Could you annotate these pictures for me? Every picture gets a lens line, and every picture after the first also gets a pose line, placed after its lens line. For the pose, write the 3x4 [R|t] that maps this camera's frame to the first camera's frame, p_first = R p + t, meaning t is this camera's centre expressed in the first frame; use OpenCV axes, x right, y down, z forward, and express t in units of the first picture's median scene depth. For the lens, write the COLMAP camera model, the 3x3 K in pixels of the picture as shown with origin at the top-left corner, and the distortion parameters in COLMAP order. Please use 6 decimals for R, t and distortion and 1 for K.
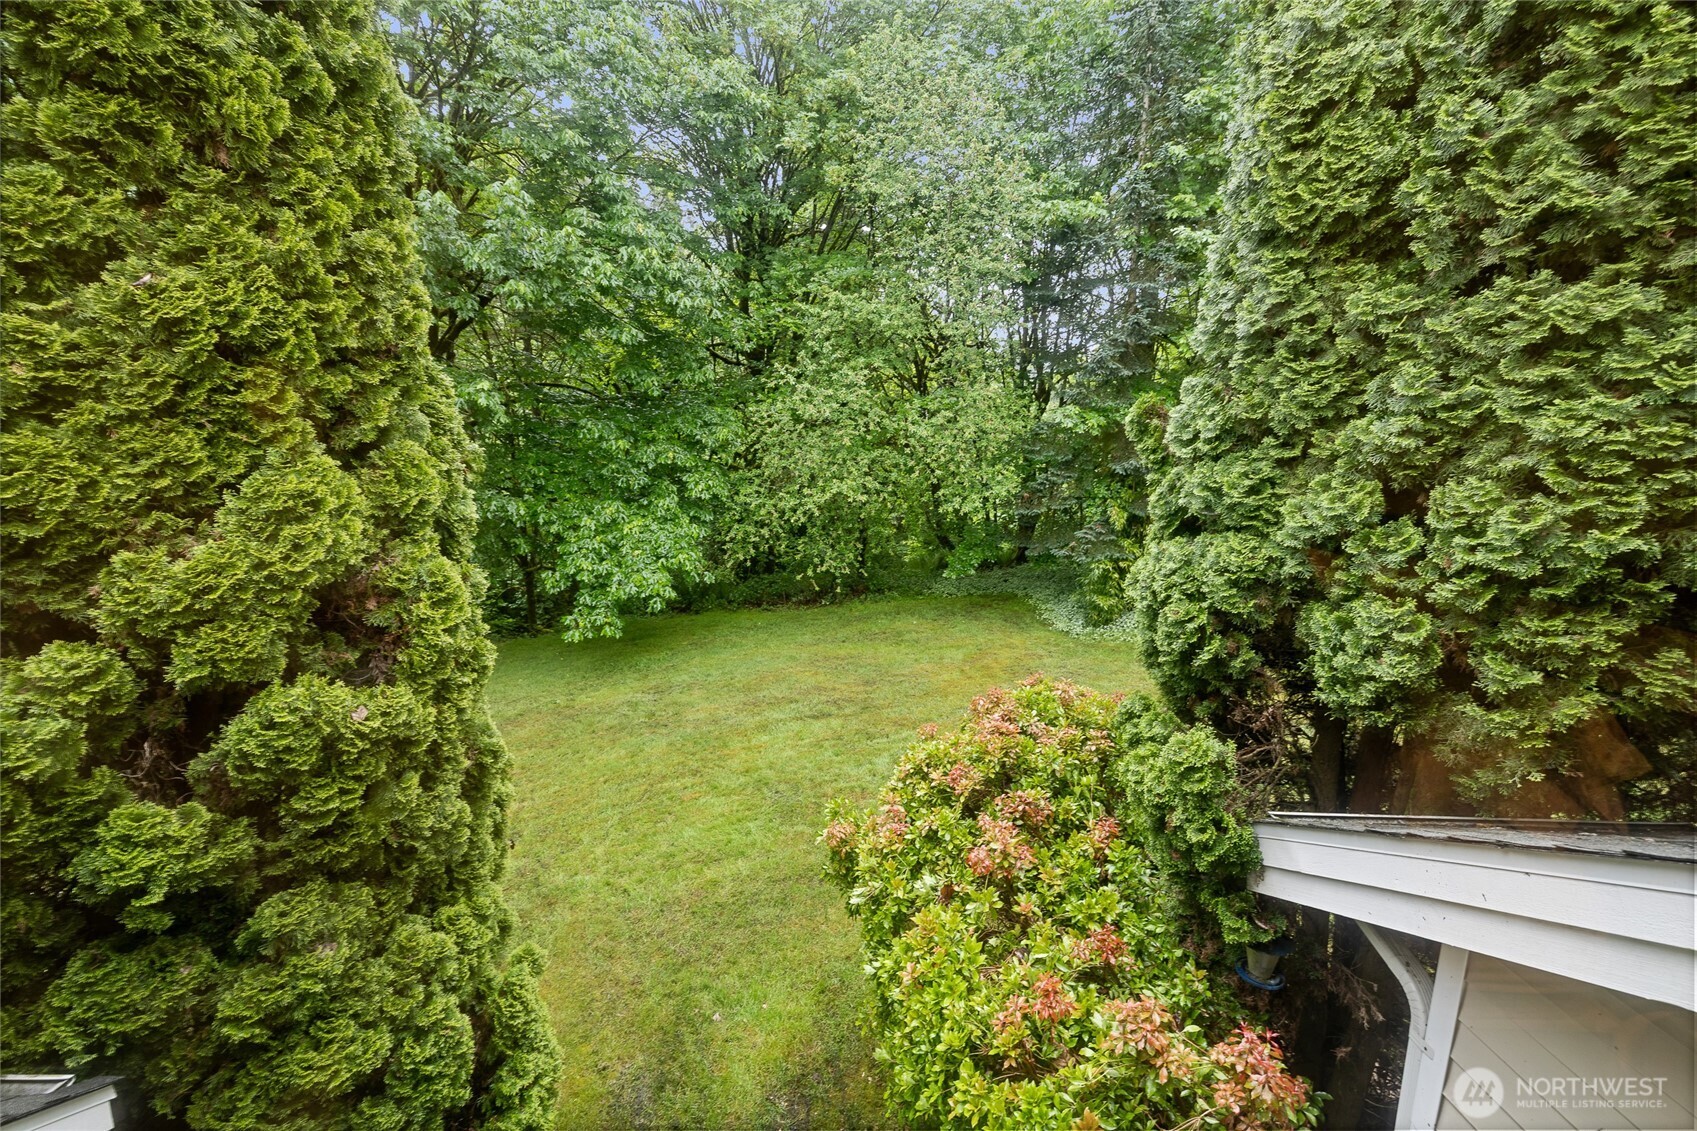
lens RADIAL K [[713.9, 0, 859.8], [0, 713.9, 562.2], [0, 0, 1]] dist [-0.003060, 0.000403]
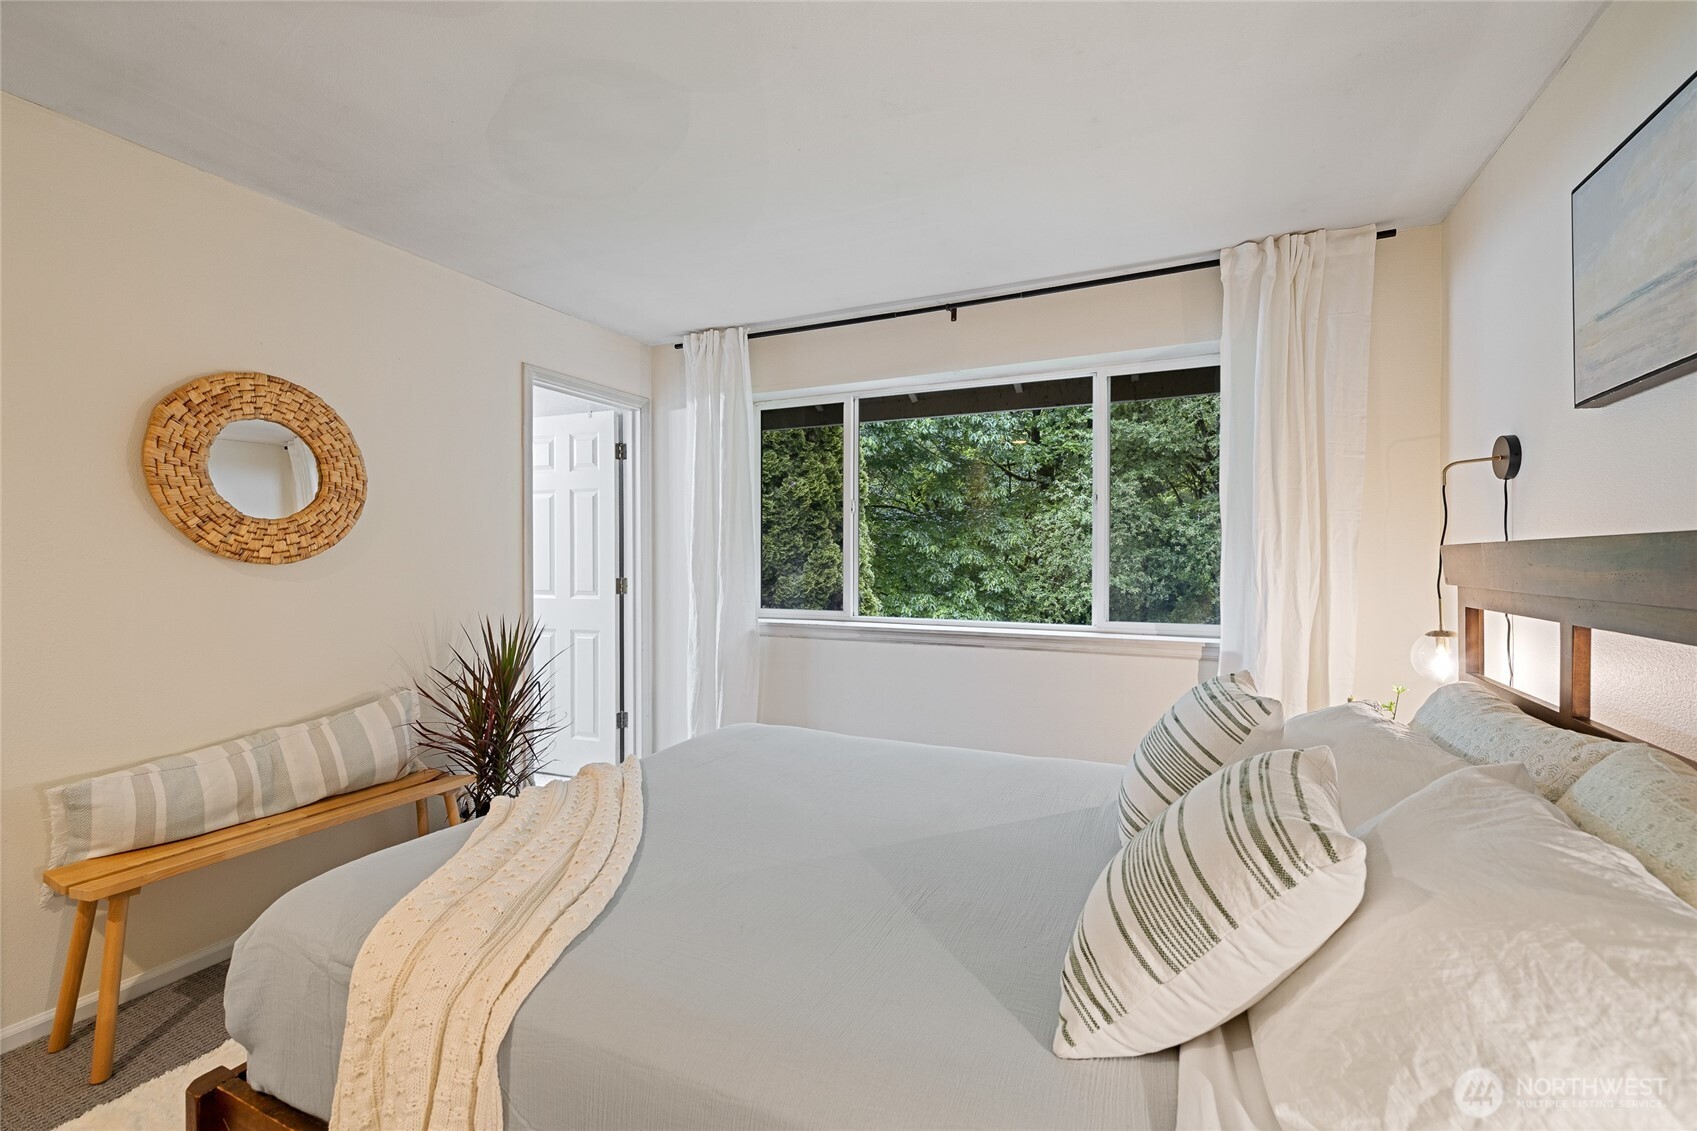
lens RADIAL K [[713.9, 0, 849.4], [0, 713.9, 562.2], [0, 0, 1]] dist [-0.003060, 0.000403]
pose [[0.910893, -0.018481, -0.412228, 0.057742], [-0.044312, 0.988839, -0.142249, 0.046703], [0.410256, 0.147840, 0.899907, -0.212948]]
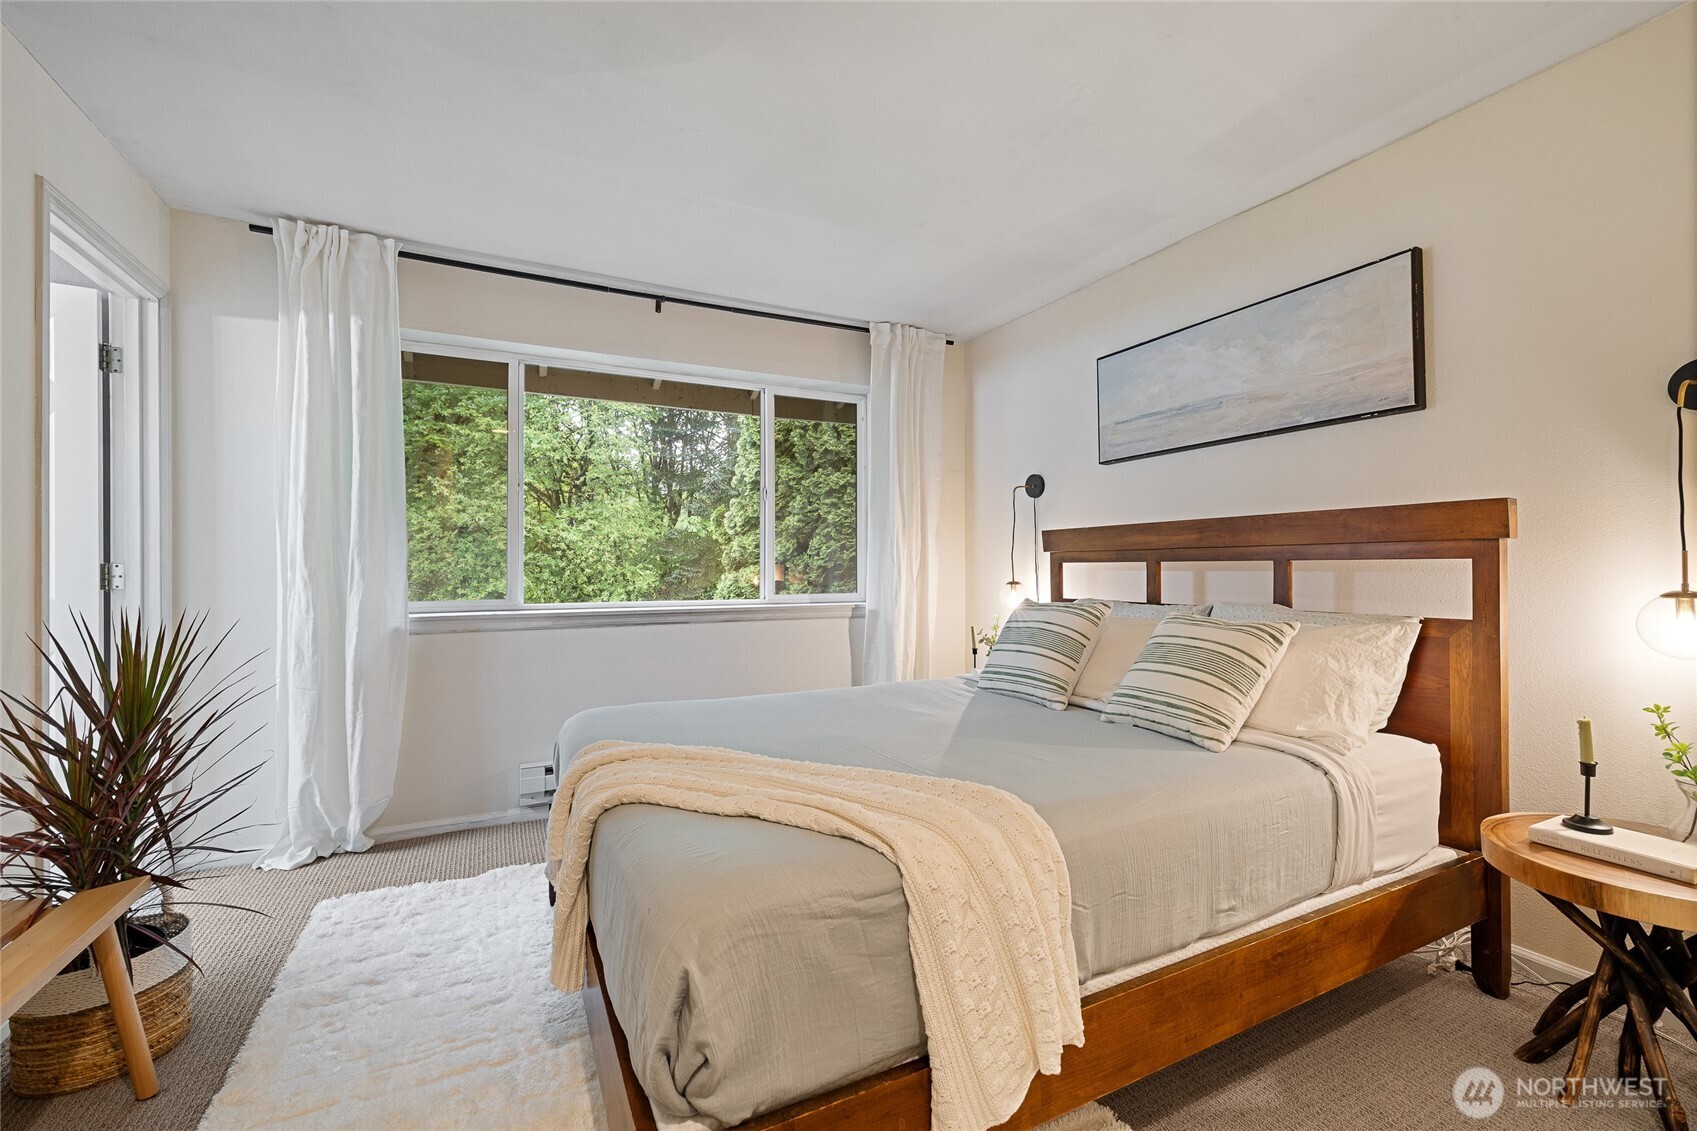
lens RADIAL K [[713.9, 0, 848.8], [0, 713.9, 563.7], [0, 0, 1]] dist [-0.003060, 0.000403]
pose [[0.886114, -0.022036, 0.462944, -0.052568], [0.092622, 0.987139, -0.130299, 0.055339], [-0.454119, 0.158338, 0.876758, -0.228134]]
